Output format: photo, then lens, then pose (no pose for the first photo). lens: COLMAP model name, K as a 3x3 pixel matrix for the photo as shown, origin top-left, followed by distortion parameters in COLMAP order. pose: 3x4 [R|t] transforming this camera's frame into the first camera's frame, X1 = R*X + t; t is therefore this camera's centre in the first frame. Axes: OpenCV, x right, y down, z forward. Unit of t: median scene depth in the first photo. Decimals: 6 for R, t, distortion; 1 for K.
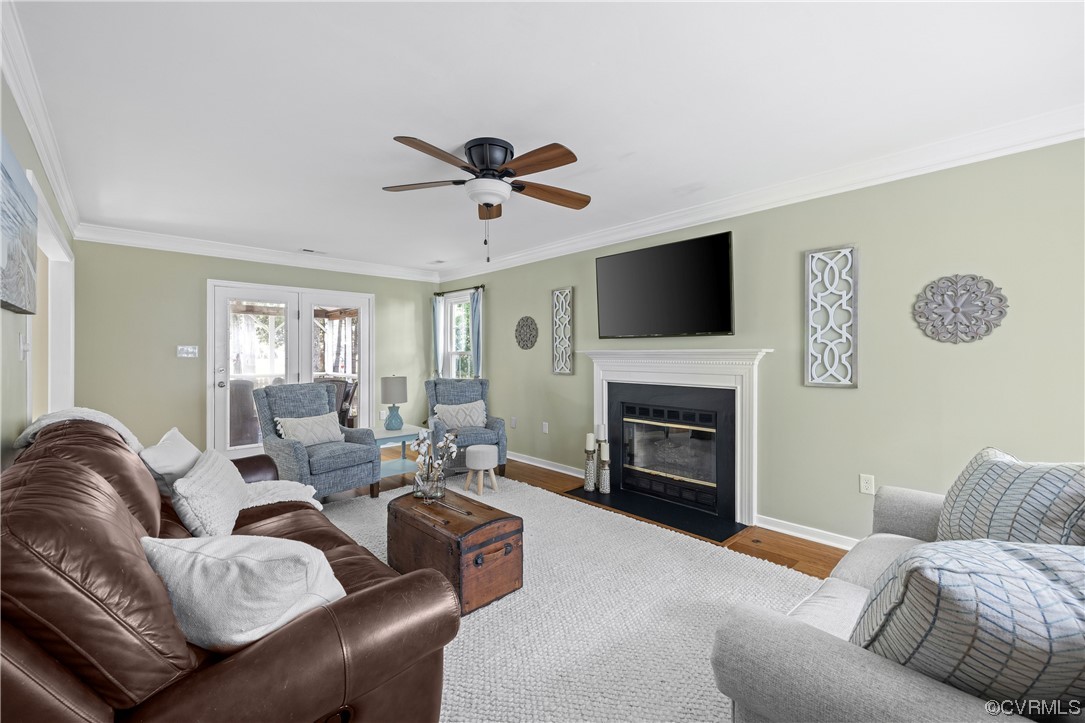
lens RADIAL K [[447.4, 0, 529.2], [0, 447.4, 355.8], [0, 0, 1]] dist [-0.001697, -0.000189]
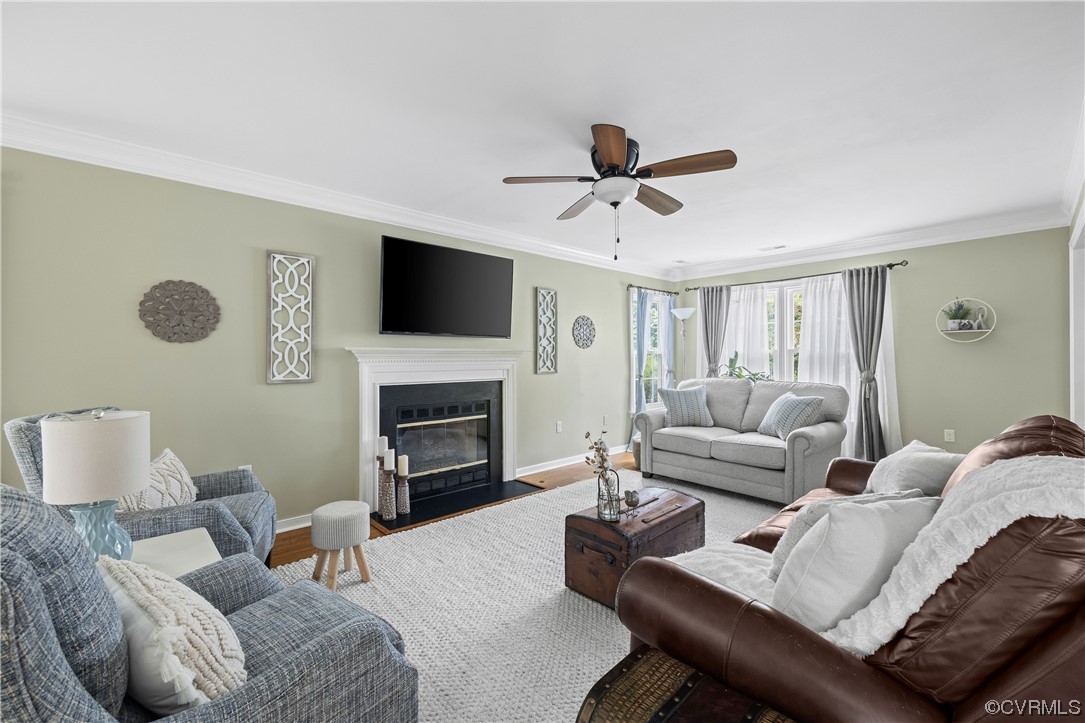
lens RADIAL K [[447.4, 0, 521.4], [0, 447.4, 358.0], [0, 0, 1]] dist [-0.001697, -0.000189]
pose [[0.019972, -0.008329, 0.999766, -0.528978], [-0.001767, 0.999963, 0.008366, -0.000396], [-0.999799, -0.001934, 0.019957, 0.577457]]
